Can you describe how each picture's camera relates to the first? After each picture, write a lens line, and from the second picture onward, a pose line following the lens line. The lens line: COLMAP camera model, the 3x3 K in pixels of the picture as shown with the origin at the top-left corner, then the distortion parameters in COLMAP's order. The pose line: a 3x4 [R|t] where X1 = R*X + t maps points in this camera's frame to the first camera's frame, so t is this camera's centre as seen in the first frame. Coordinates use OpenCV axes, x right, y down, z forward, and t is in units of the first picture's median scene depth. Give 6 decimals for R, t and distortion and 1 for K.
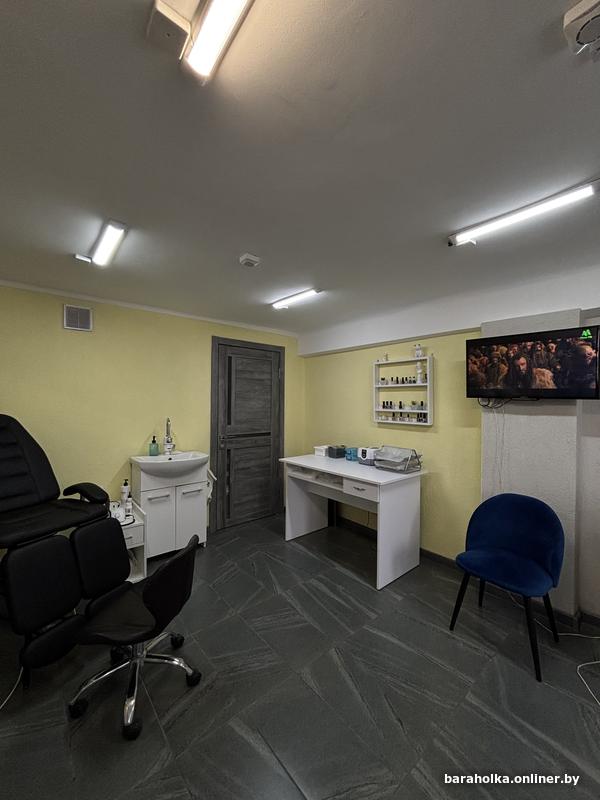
lens RADIAL K [[320.9, 0, 300.0], [0, 320.9, 400.0], [0, 0, 1]] dist [0.000446, -0.000049]
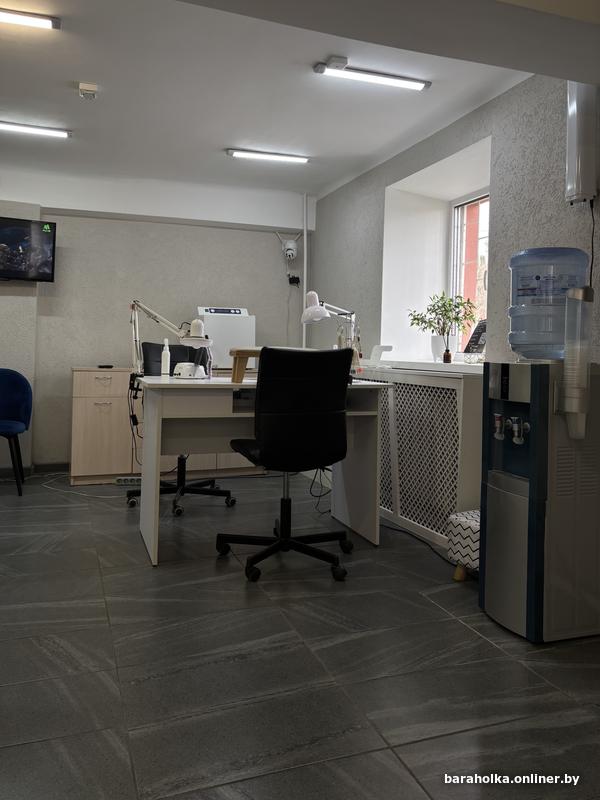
lens RADIAL K [[658.5, 0, 300.0], [0, 658.5, 400.0], [0, 0, 1]] dist [-0.003831, -0.002103]
pose [[0.348555, -0.053018, 0.935788, -0.650872], [-0.046125, 0.996219, 0.073621, 0.123467], [-0.936153, -0.068824, 0.344792, -0.461726]]
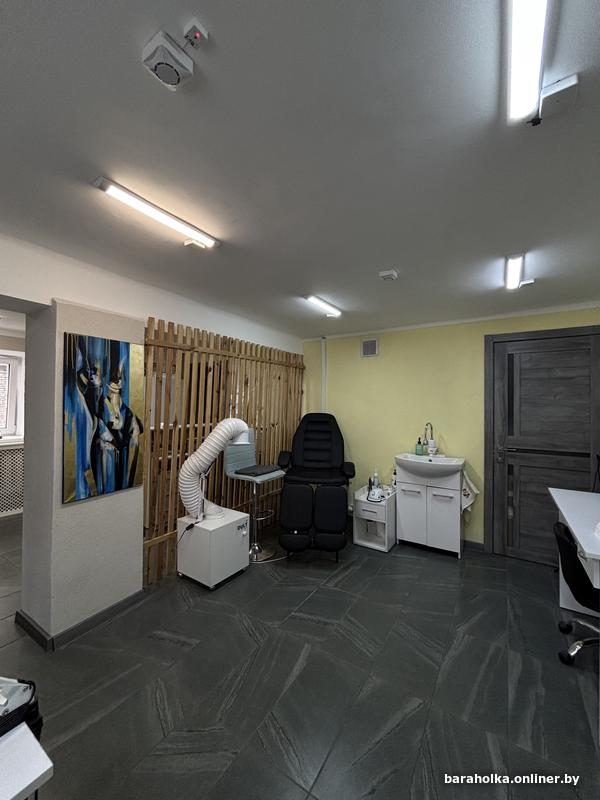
lens RADIAL K [[320.9, 0, 300.0], [0, 320.9, 400.0], [0, 0, 1]] dist [0.000446, -0.000049]
pose [[0.285793, -0.017502, -0.958132, 0.524641], [-0.000110, 0.999833, -0.018296, 0.000159], [0.958291, 0.005334, 0.285743, 0.281269]]
